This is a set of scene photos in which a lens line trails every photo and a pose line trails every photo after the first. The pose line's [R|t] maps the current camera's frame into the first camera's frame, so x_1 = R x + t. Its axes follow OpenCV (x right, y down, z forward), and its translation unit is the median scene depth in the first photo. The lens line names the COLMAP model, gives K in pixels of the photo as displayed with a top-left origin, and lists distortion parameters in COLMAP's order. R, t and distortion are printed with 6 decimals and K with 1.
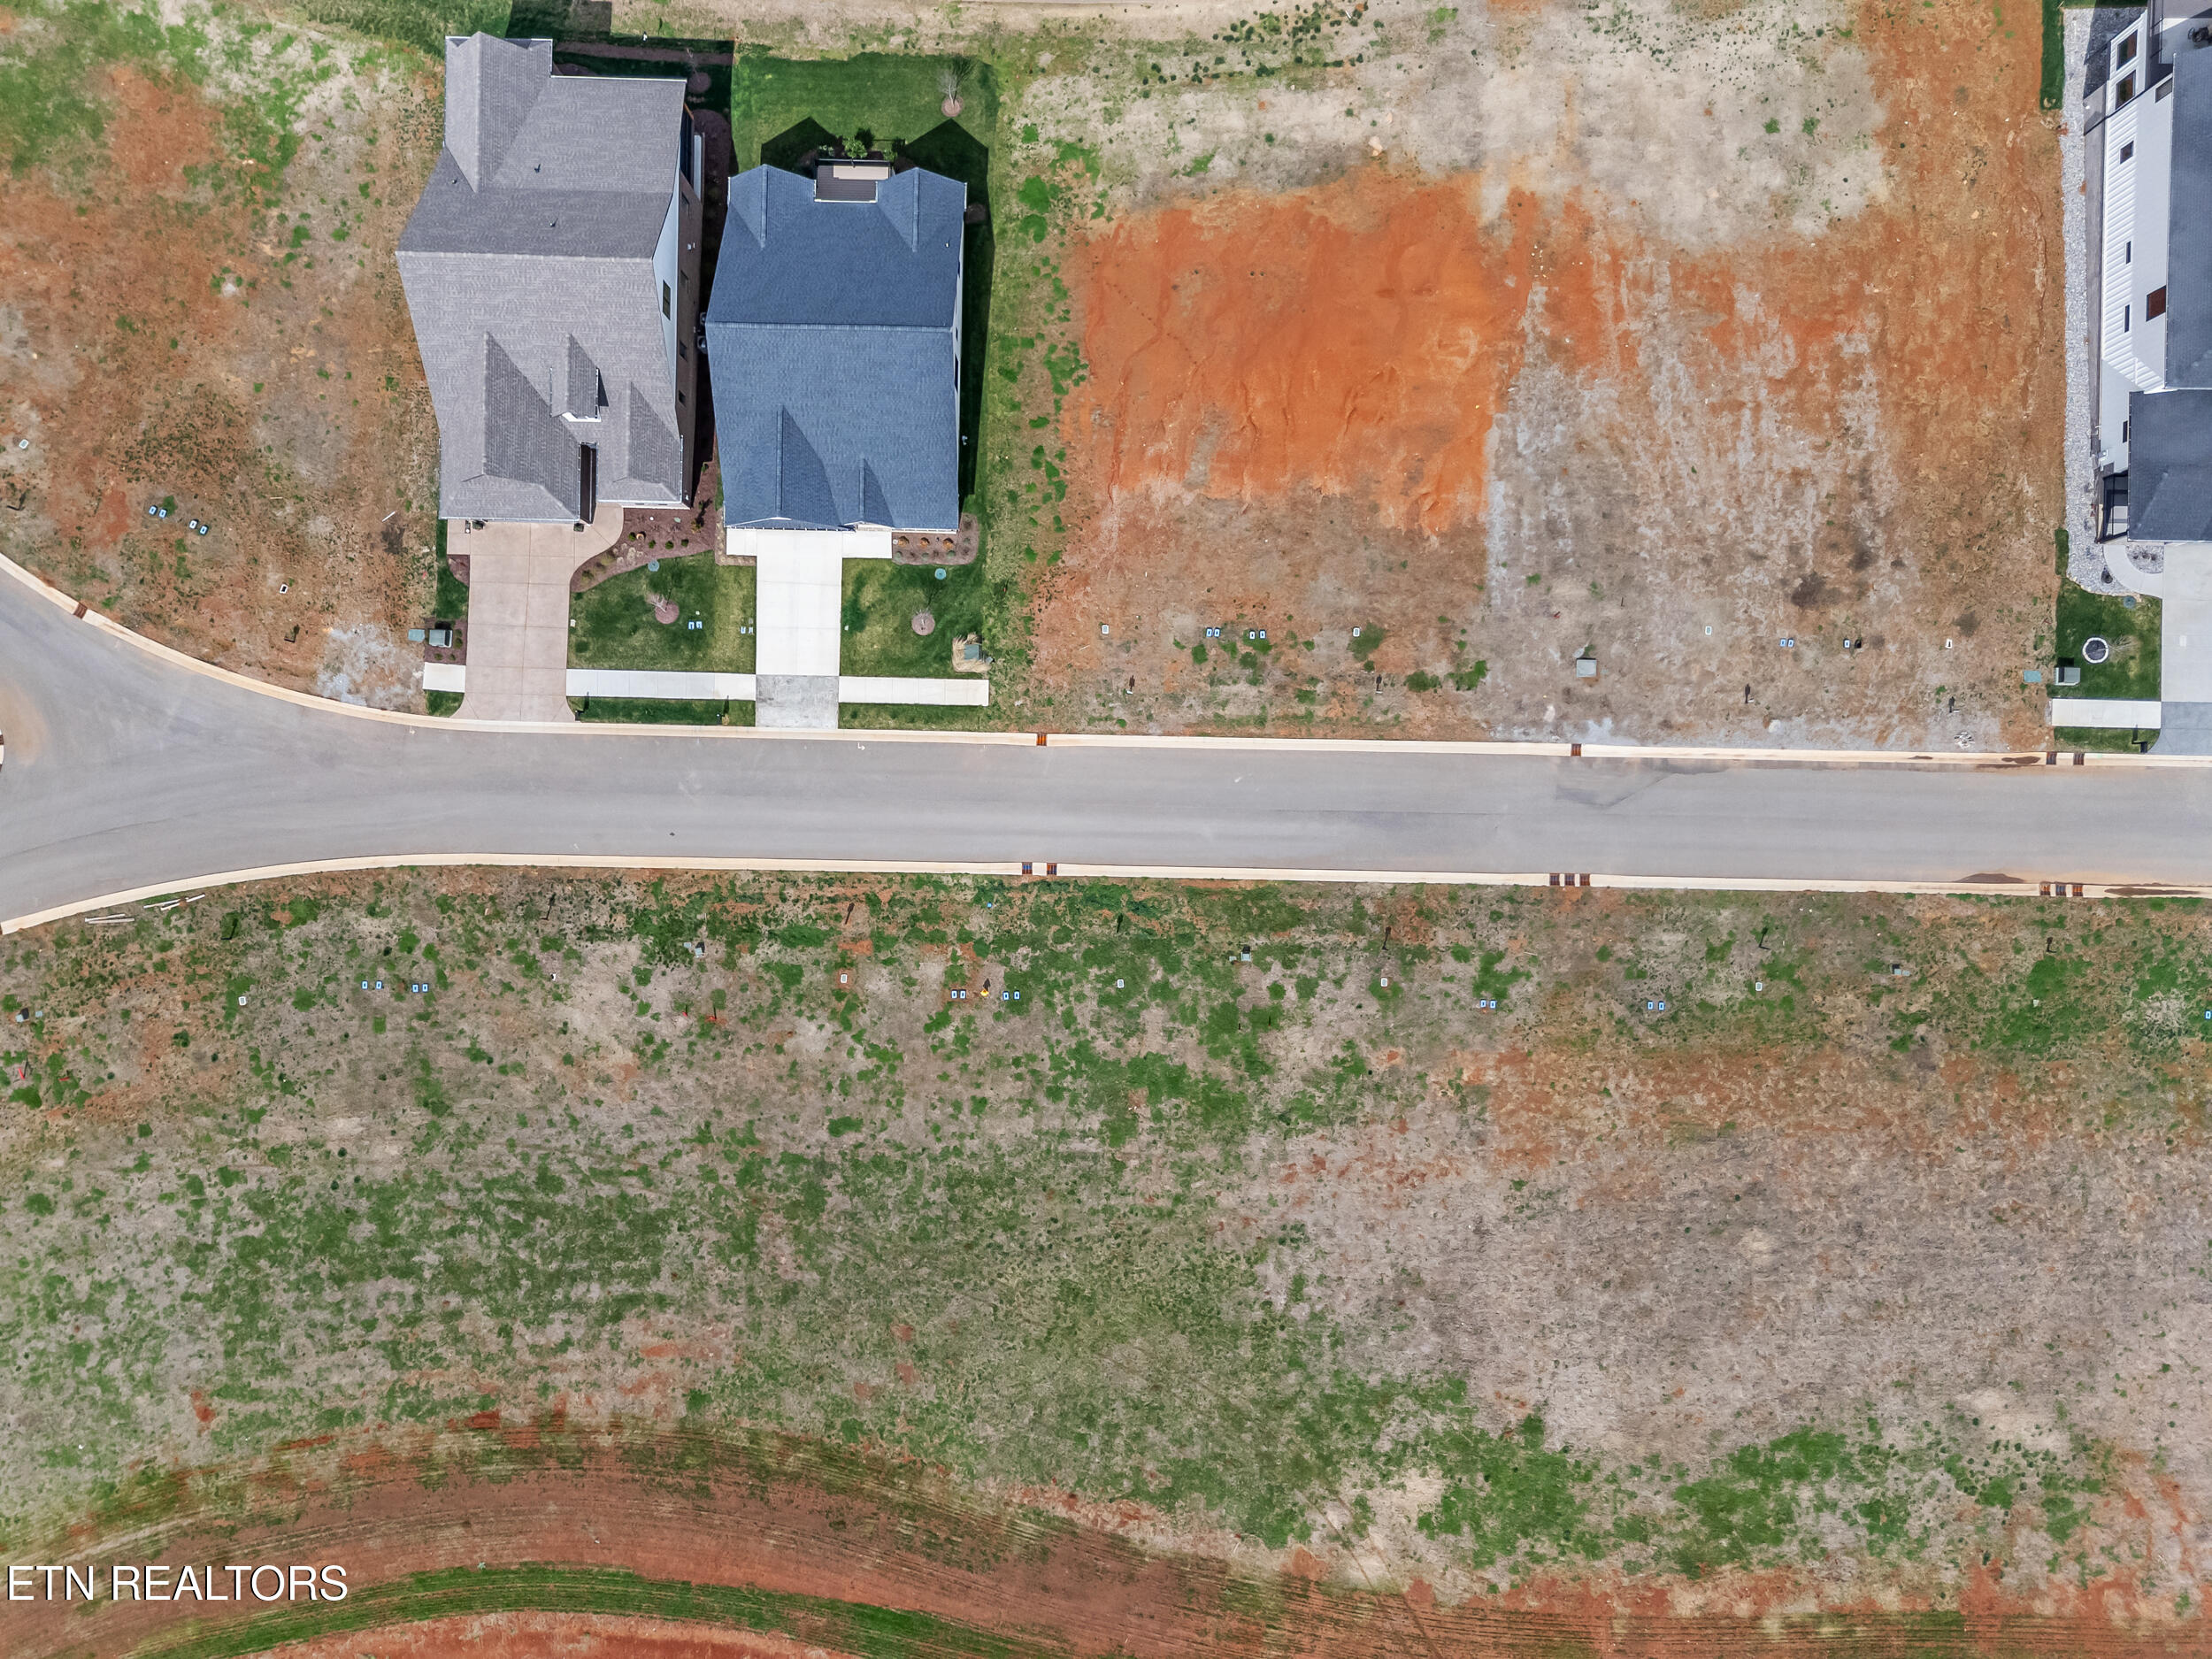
lens RADIAL K [[1626.3, 0, 1106.0], [0, 1626.3, 829.5], [0, 0, 1]] dist [0.070079, -0.059846]
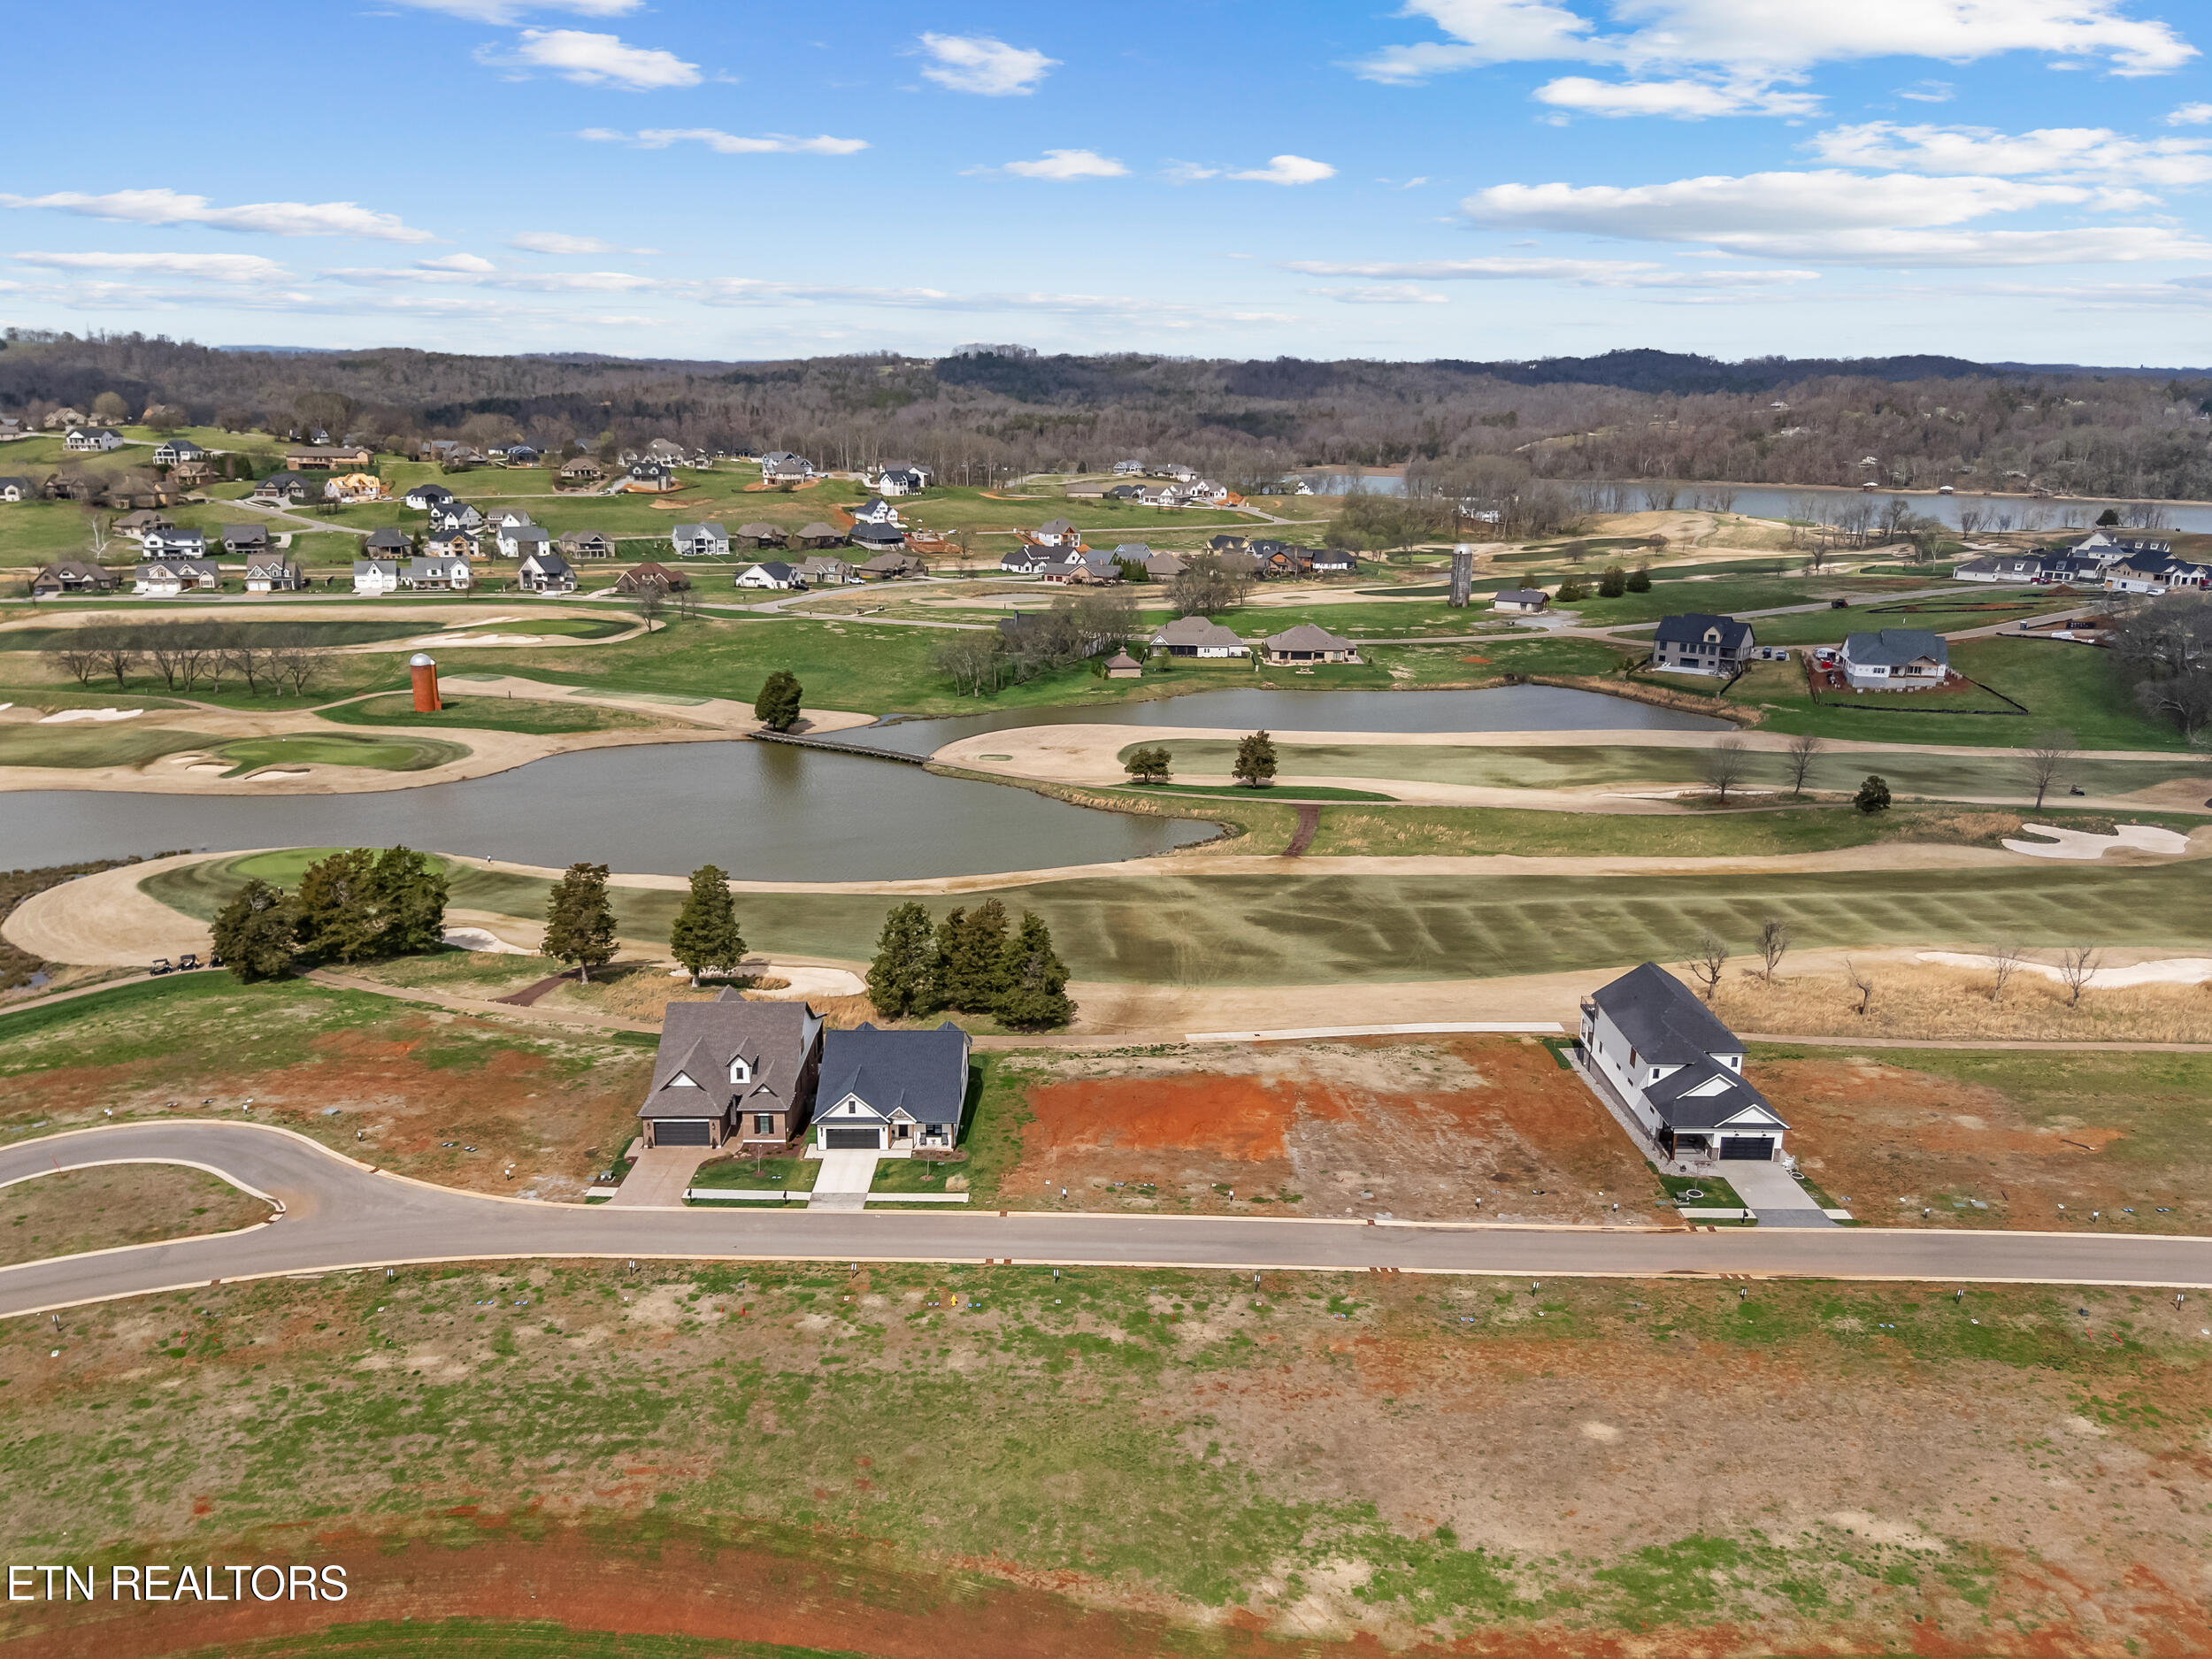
lens RADIAL K [[1631.3, 0, 1111.6], [0, 1631.3, 833.9], [0, 0, 1]] dist [0.061282, -0.047914]
pose [[0.999315, 0.004794, 0.036695, 0.001802], [0.033916, 0.278062, -0.959964, 1.260467], [-0.014805, 0.960551, 0.277709, 0.270184]]
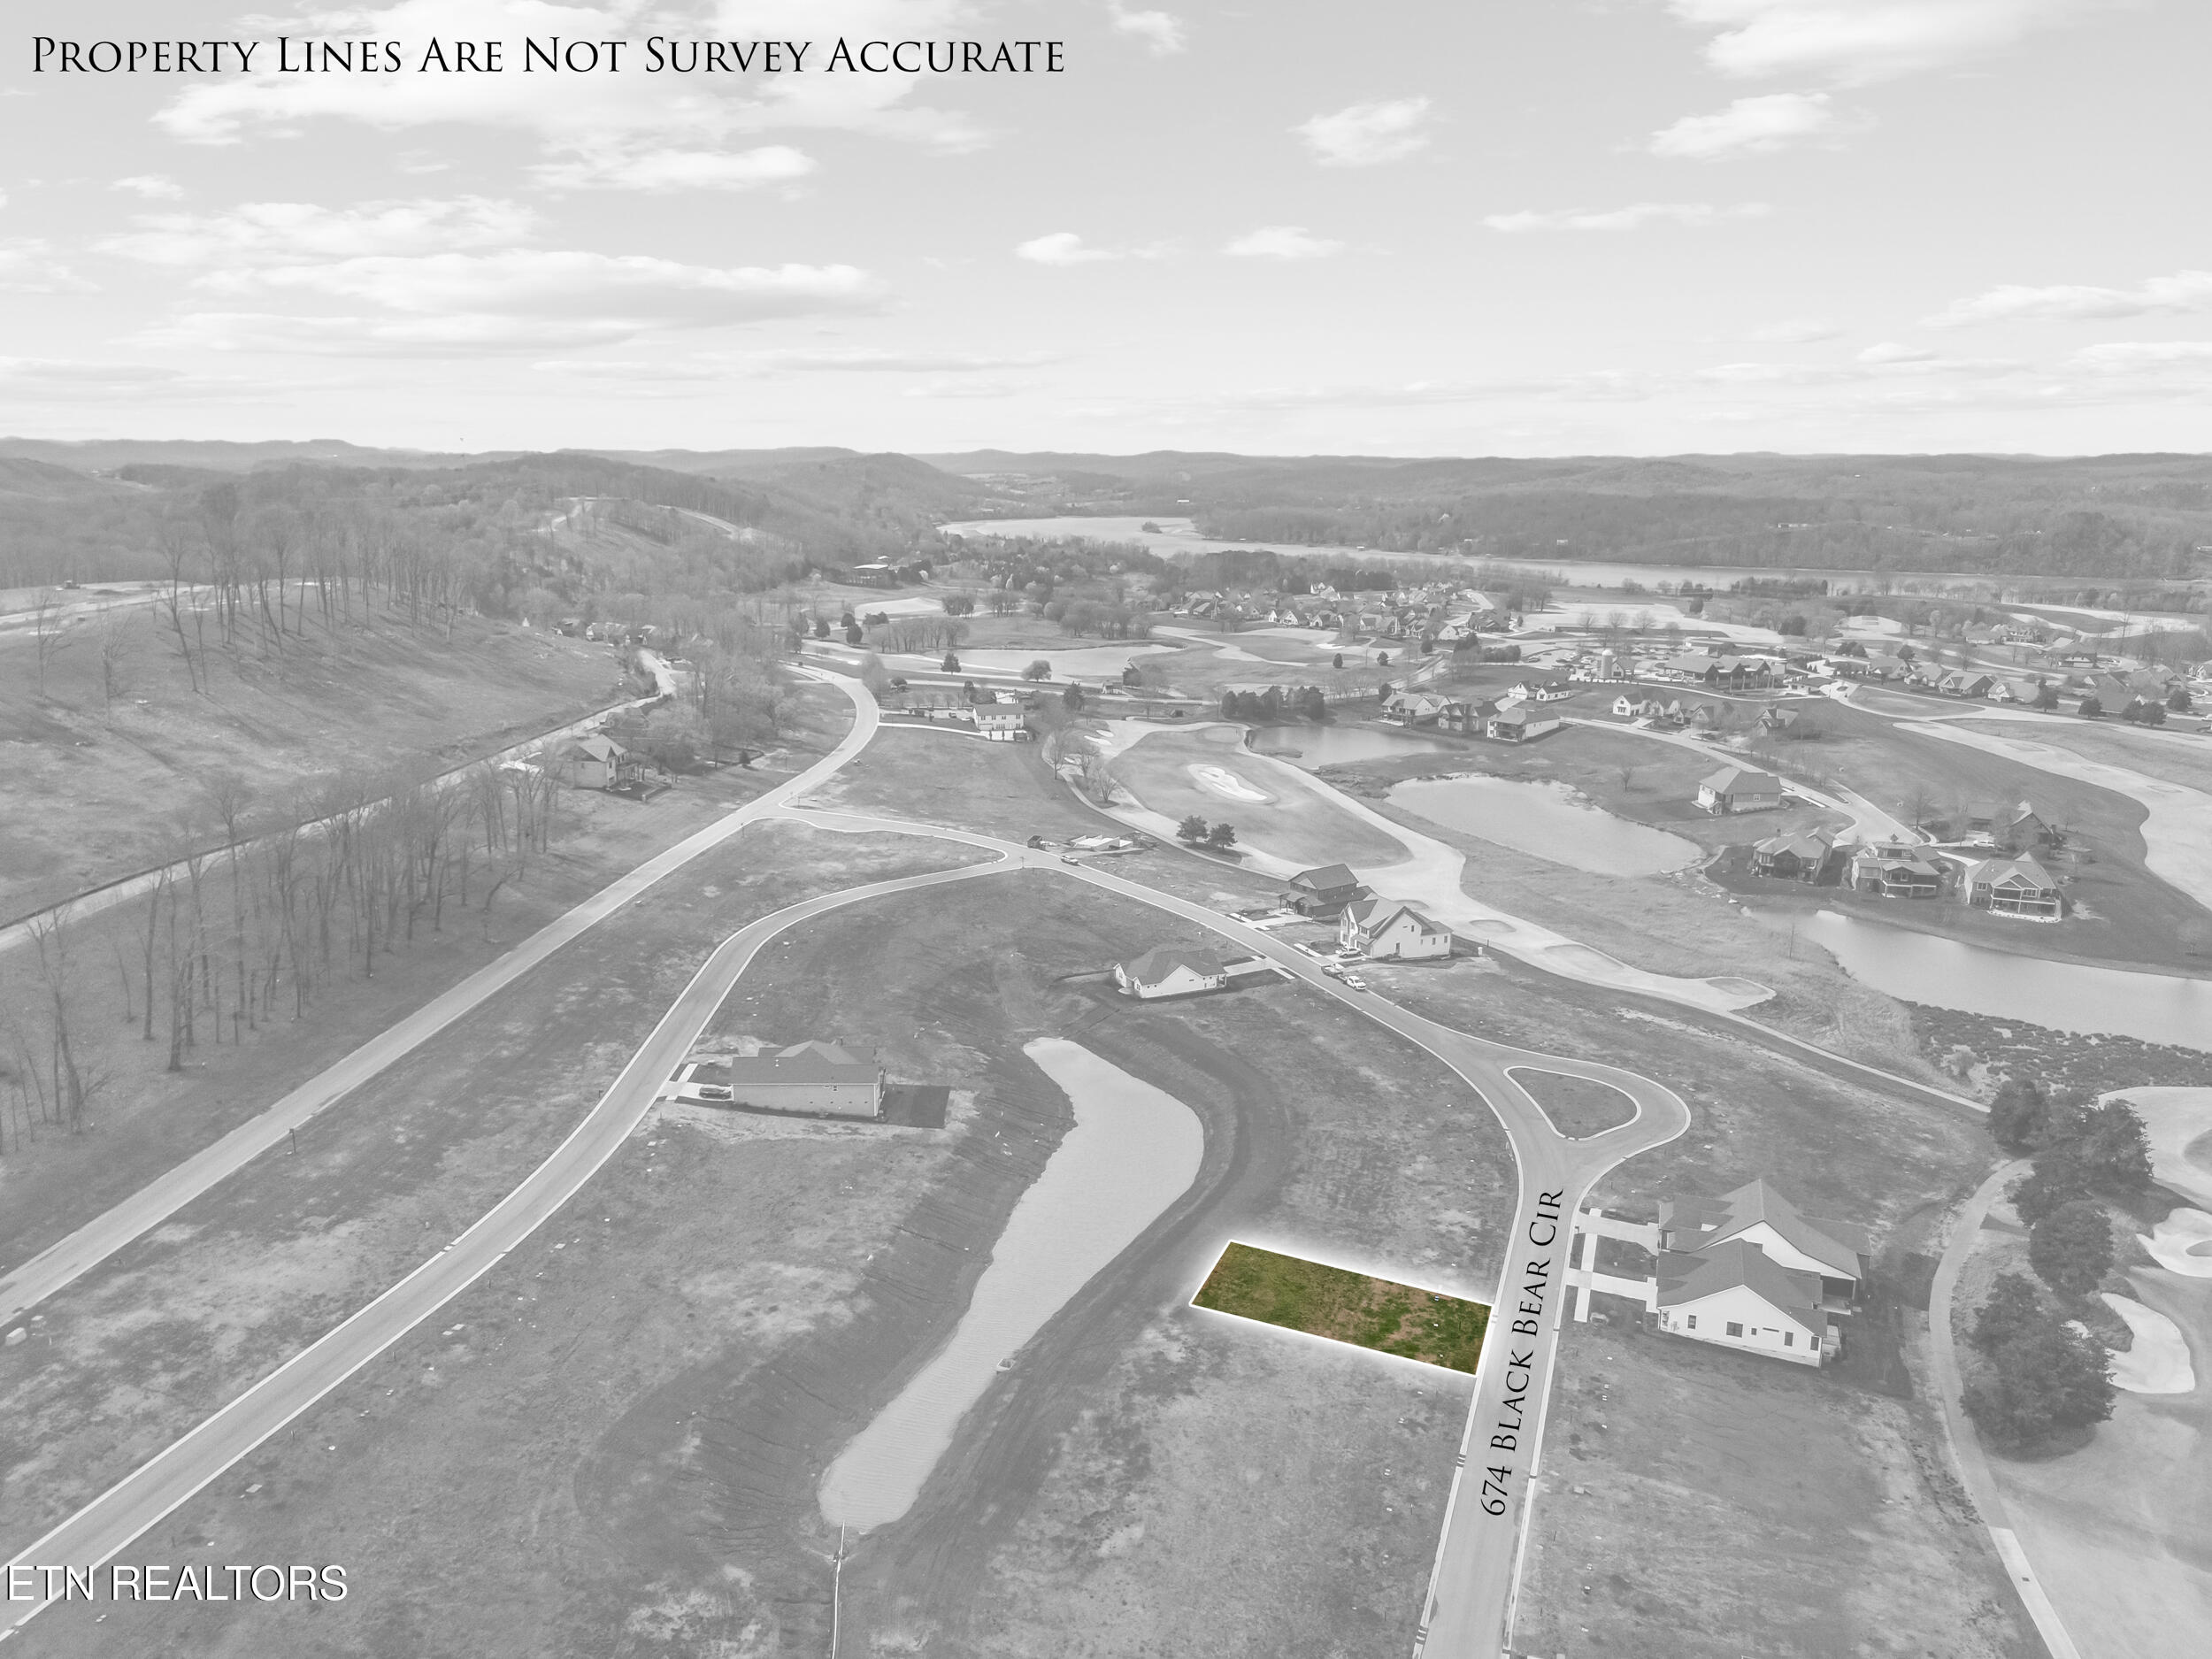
lens RADIAL K [[1631.3, 0, 1111.6], [0, 1631.3, 833.9], [0, 0, 1]] dist [0.061282, -0.047914]
pose [[-0.311127, 0.213241, -0.926136, 2.022373], [-0.950366, -0.067810, 0.303653, -0.113730], [0.001950, 0.974644, 0.223755, -0.122990]]
